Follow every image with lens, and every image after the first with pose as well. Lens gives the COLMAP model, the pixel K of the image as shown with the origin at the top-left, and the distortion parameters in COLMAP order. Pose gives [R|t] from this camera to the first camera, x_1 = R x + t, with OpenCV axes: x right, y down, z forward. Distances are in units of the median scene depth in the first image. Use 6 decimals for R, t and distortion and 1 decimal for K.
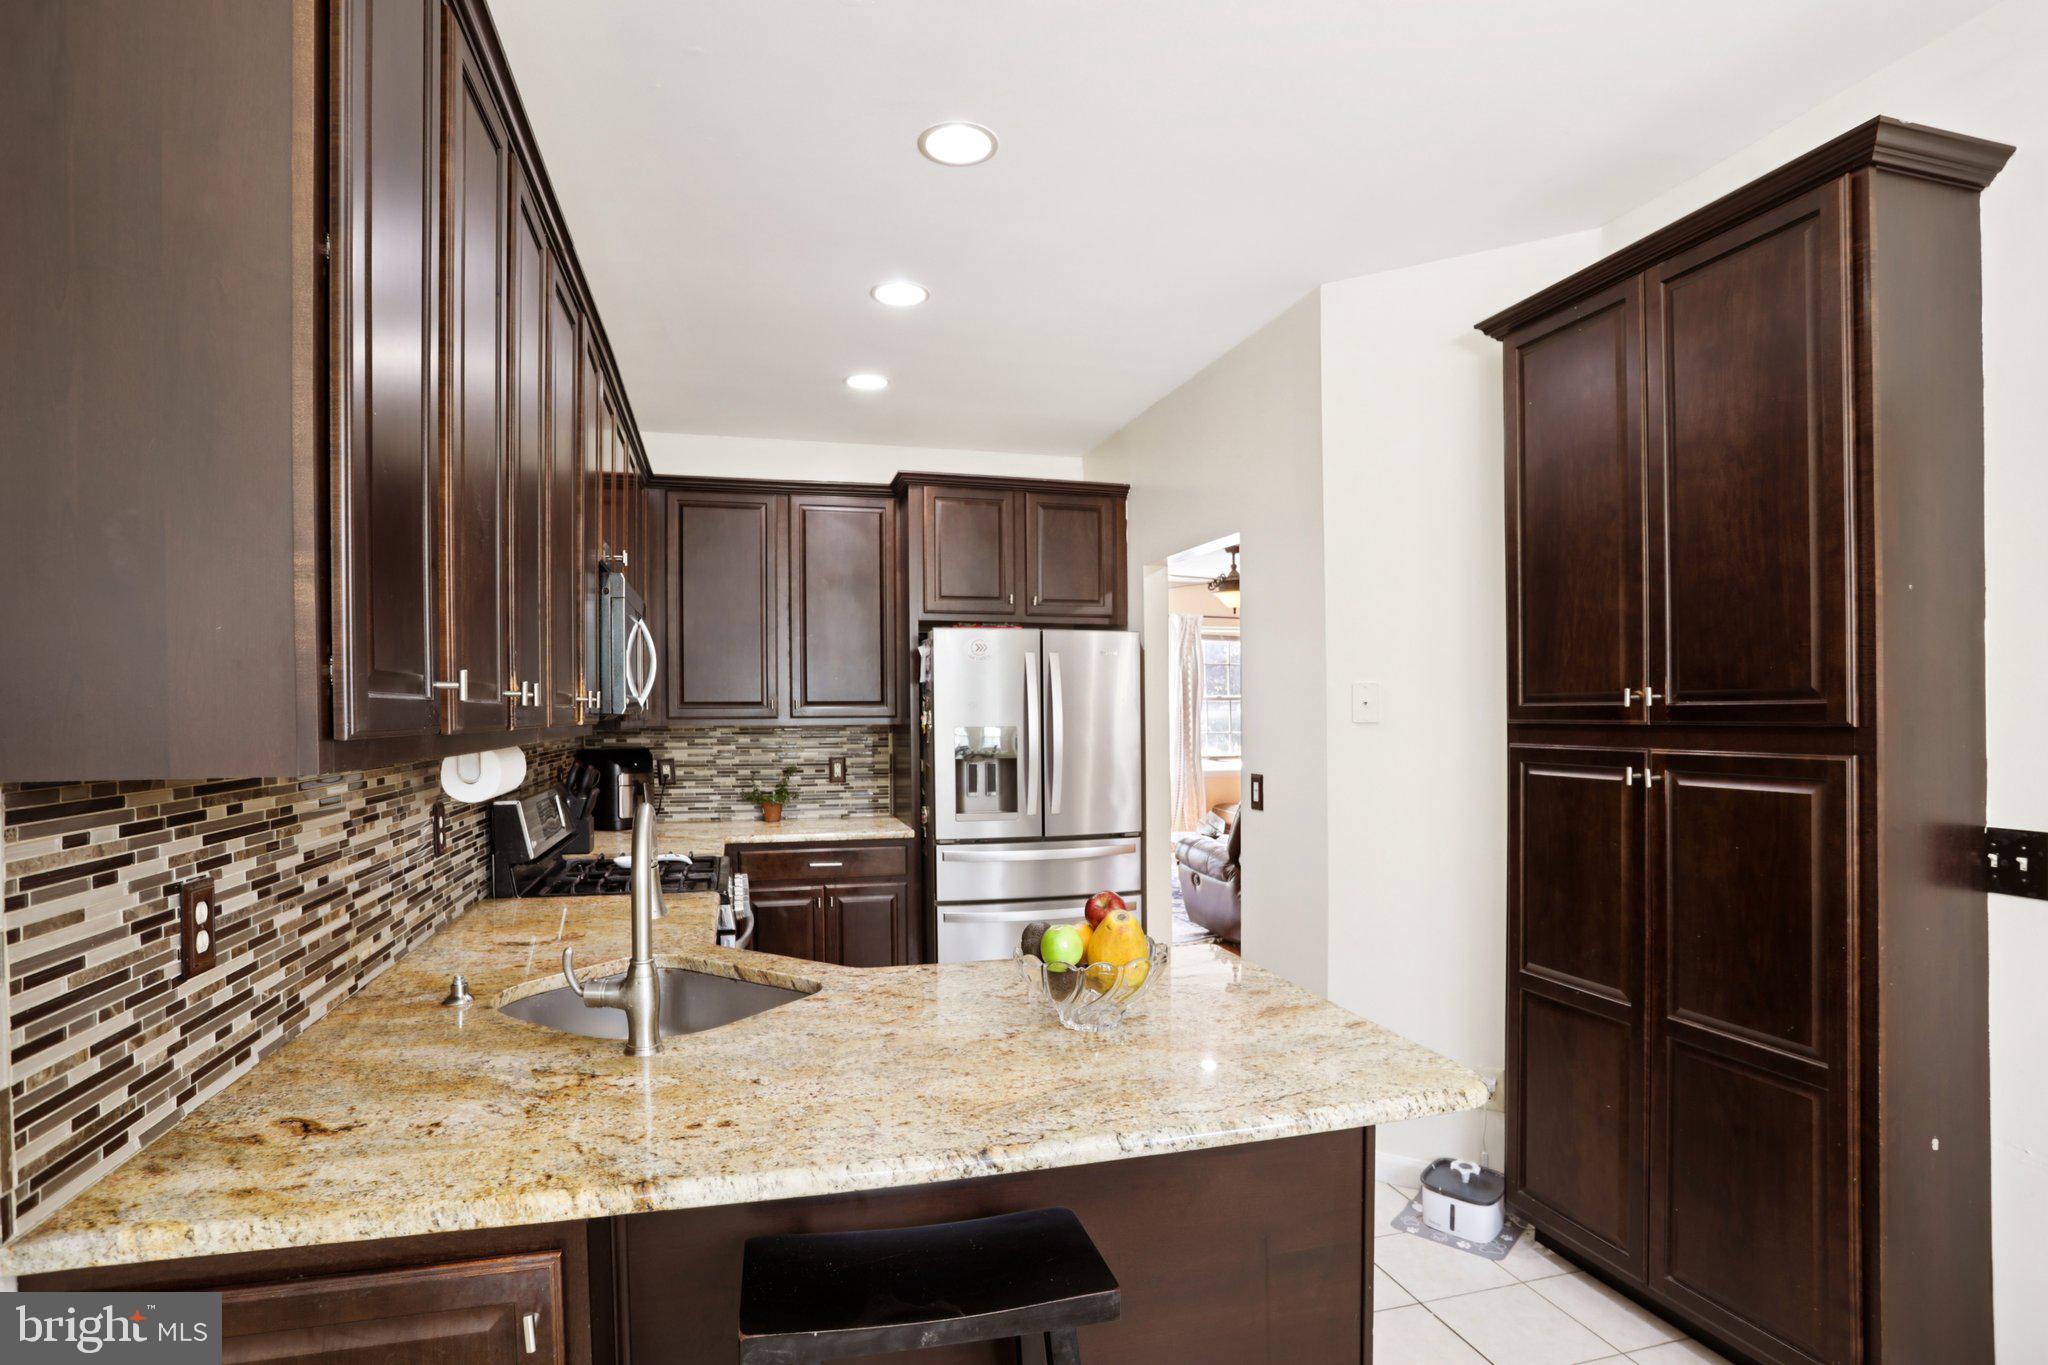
lens RADIAL K [[1023.5, 0, 1017.0], [0, 1023.5, 758.5], [0, 0, 1]] dist [-0.082935, 0.036926]
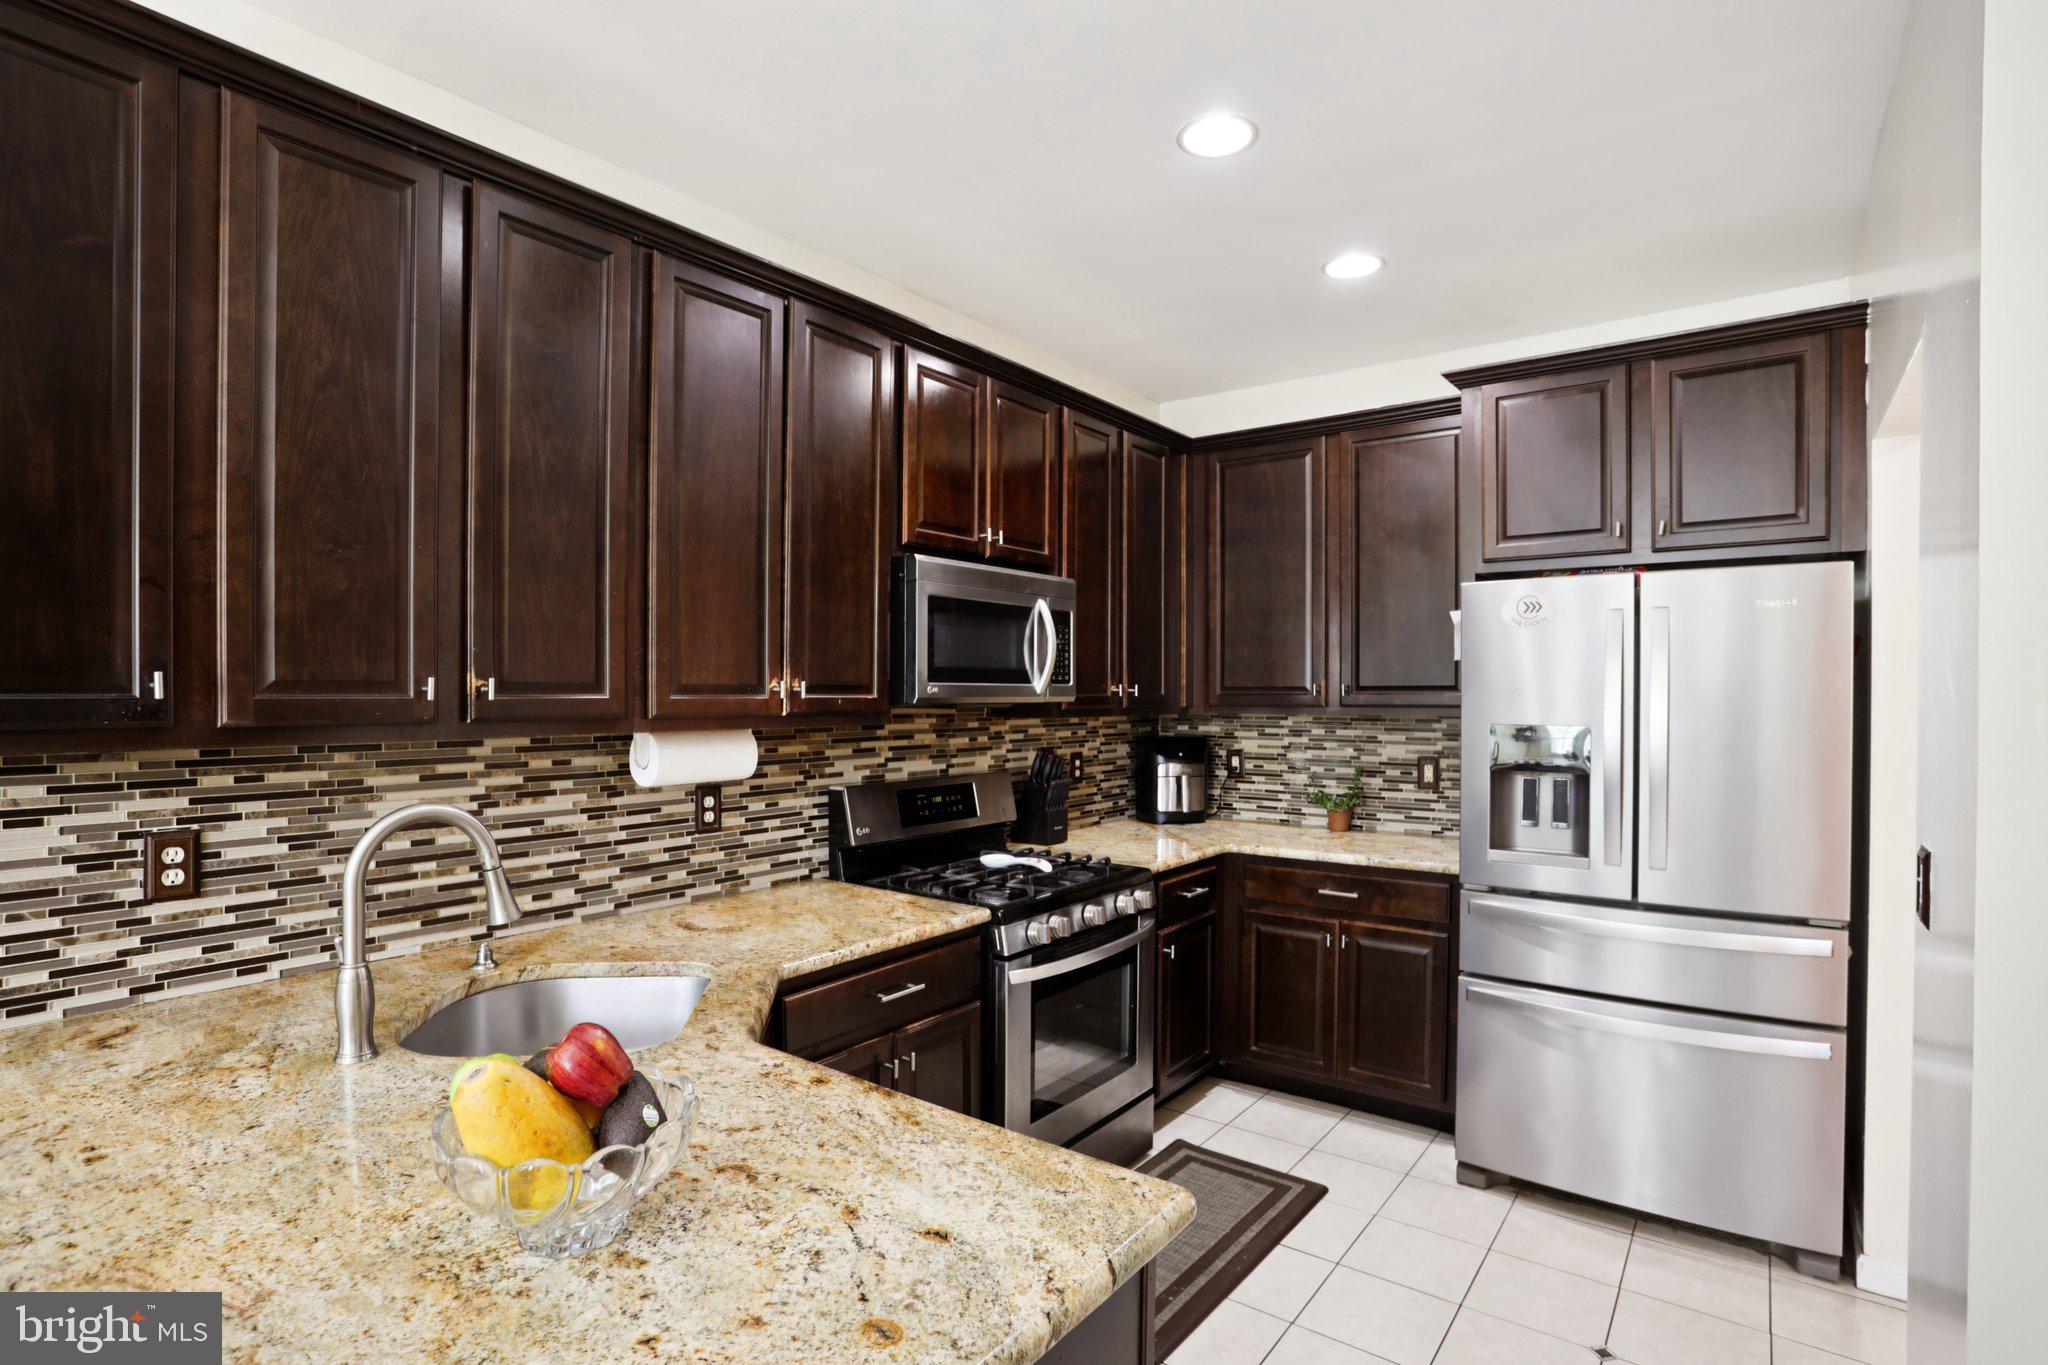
lens RADIAL K [[1004.5, 0, 1015.0], [0, 1004.5, 709.3], [0, 0, 1]] dist [-0.084511, 0.039673]
pose [[0.601286, 0.014401, -0.798904, 0.255252], [-0.036930, 0.999270, -0.009782, -0.020115], [0.798180, 0.035386, 0.601379, 0.315346]]
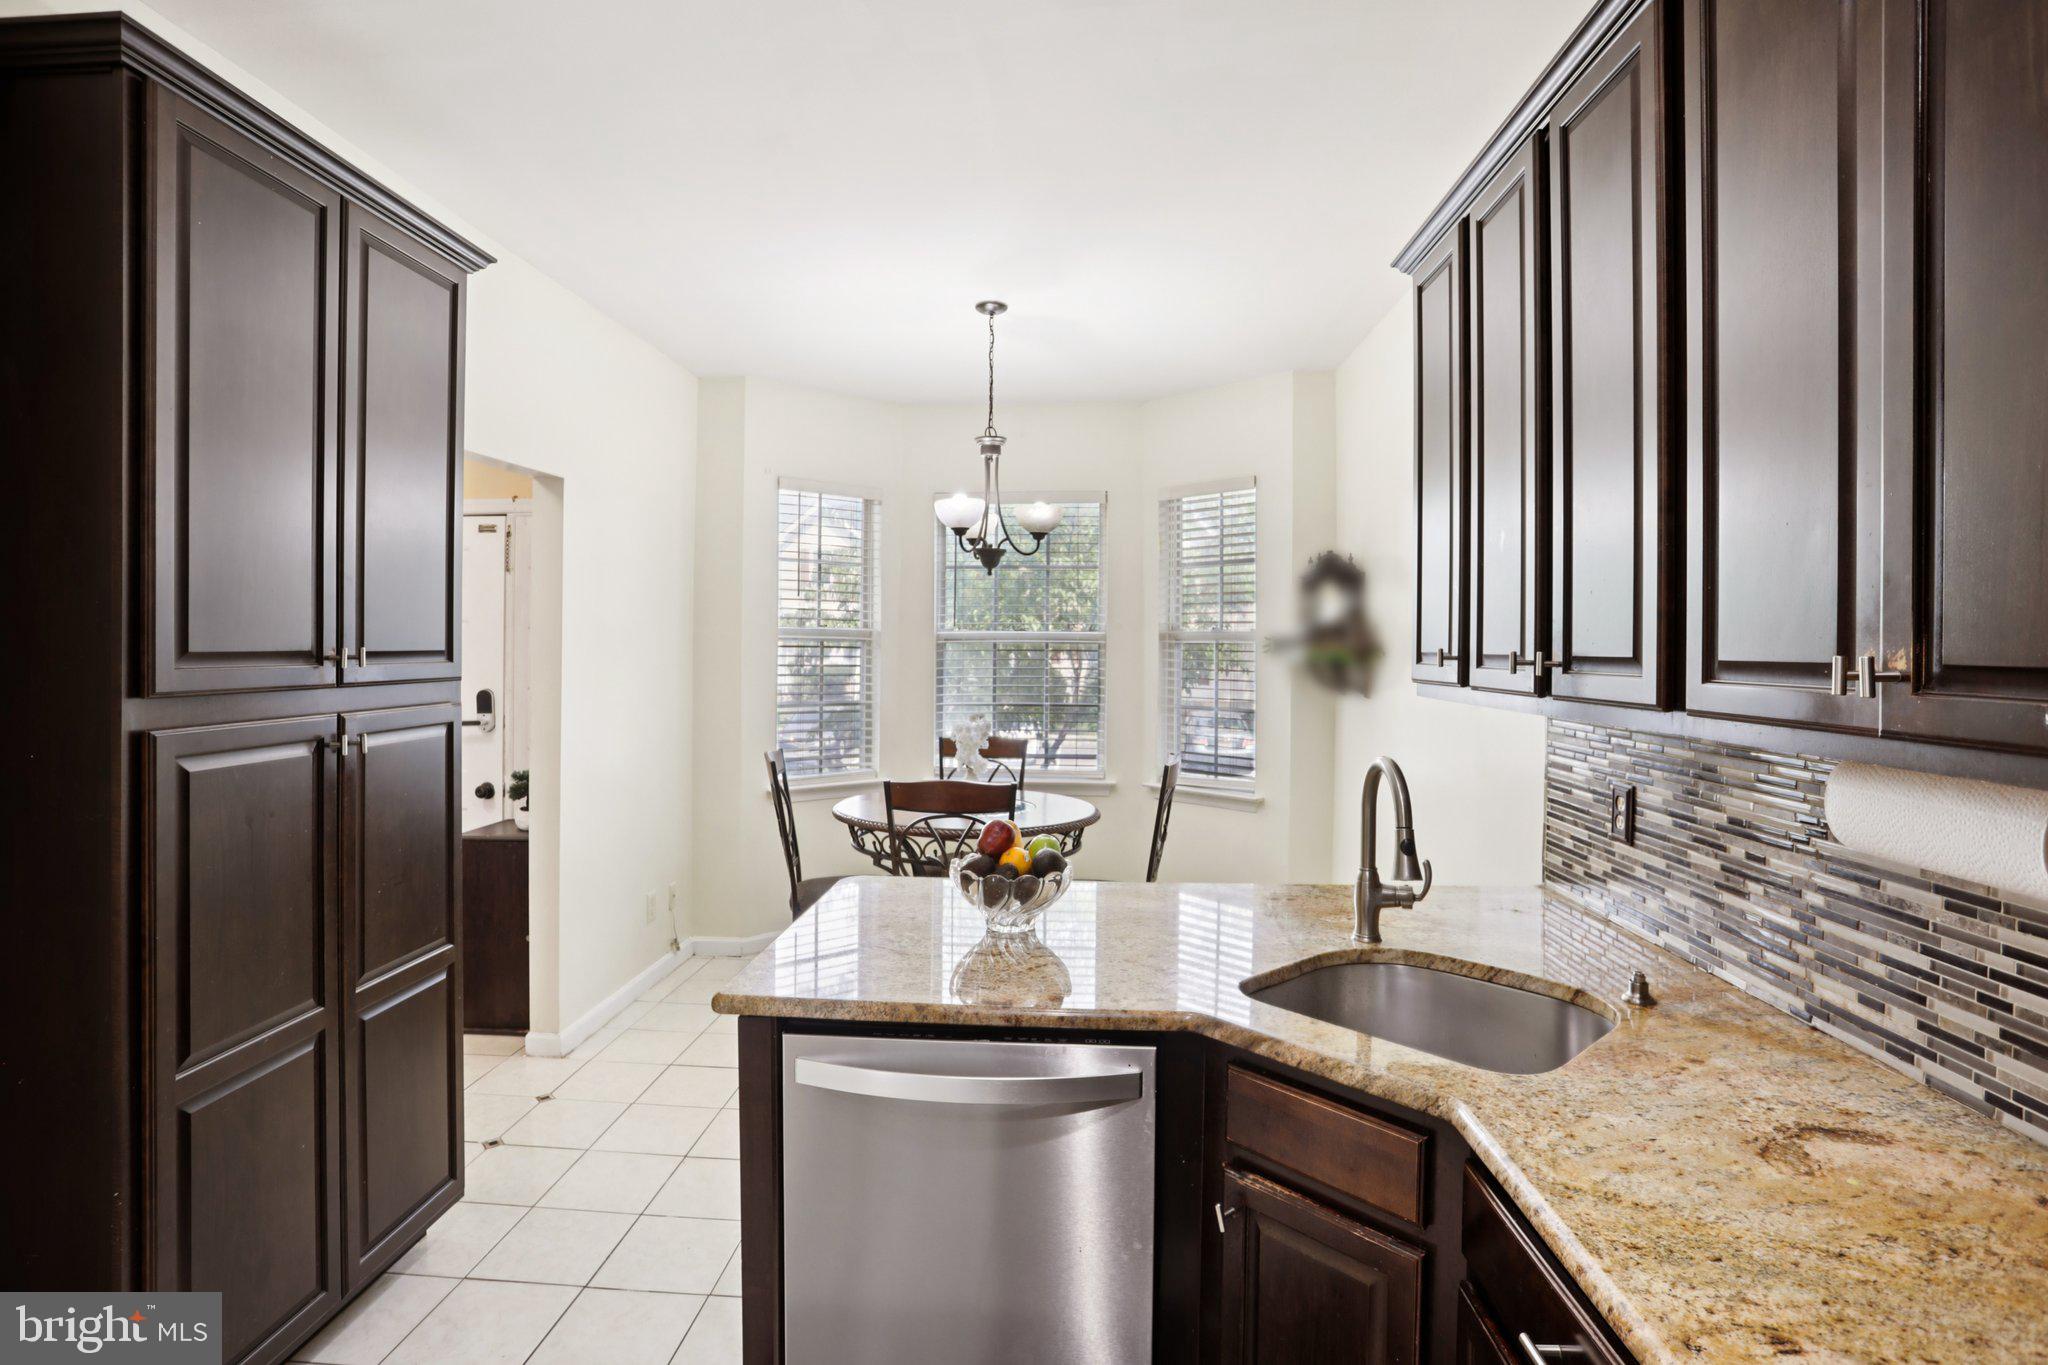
lens RADIAL K [[1010.0, 0, 1023.7], [0, 1010.0, 644.0], [0, 0, 1]] dist [-0.060628, 0.018535]
pose [[-0.948910, -0.012757, 0.315288, -0.117985], [0.000723, 0.999092, 0.042602, -0.046895], [-0.315545, 0.040653, -0.948039, 0.785344]]
